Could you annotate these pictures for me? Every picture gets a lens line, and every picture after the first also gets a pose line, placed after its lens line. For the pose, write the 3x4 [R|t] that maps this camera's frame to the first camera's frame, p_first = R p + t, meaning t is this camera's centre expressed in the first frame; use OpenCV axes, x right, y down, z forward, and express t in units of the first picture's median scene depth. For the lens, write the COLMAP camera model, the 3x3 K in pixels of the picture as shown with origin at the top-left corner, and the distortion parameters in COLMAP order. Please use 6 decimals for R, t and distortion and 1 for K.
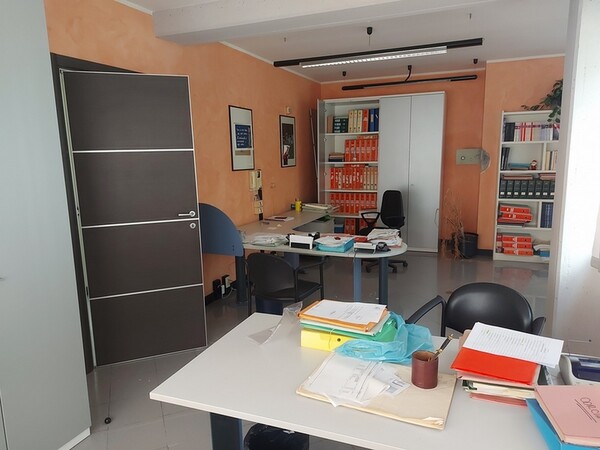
lens RADIAL K [[436.5, 0, 298.5], [0, 436.5, 223.5], [0, 0, 1]] dist [0.066932, -0.049214]
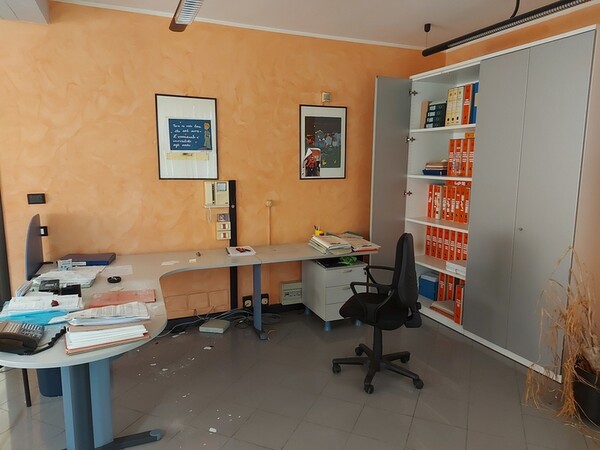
lens RADIAL K [[436.5, 0, 298.7], [0, 436.5, 228.0], [0, 0, 1]] dist [0.066932, -0.049214]
pose [[0.707698, 0.132358, -0.694007, 0.473666], [-0.132445, 0.989735, 0.053700, -0.091684], [0.693990, 0.053914, 0.717963, 0.517040]]
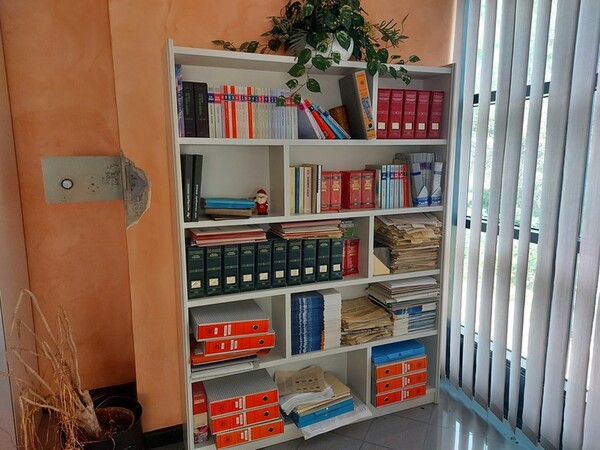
lens RADIAL K [[436.5, 0, 310.5], [0, 436.5, 228.0], [0, 0, 1]] dist [0.066932, -0.049214]
pose [[0.703224, -0.100429, 0.703840, 0.283383], [0.106064, 0.993714, 0.035819, -0.115628], [-0.703013, 0.049463, 0.709455, 0.684693]]
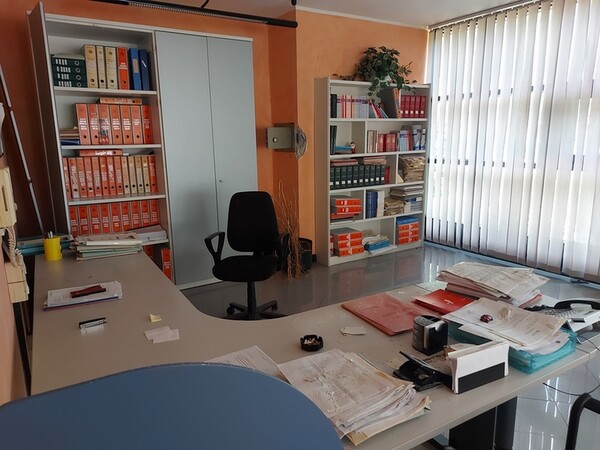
lens RADIAL K [[436.5, 0, 301.7], [0, 436.5, 228.9], [0, 0, 1]] dist [0.066932, -0.049214]
pose [[0.566776, -0.160480, 0.808091, -0.225876], [0.135540, 0.985644, 0.100676, -0.073853], [-0.812646, 0.052467, 0.580391, 0.585922]]
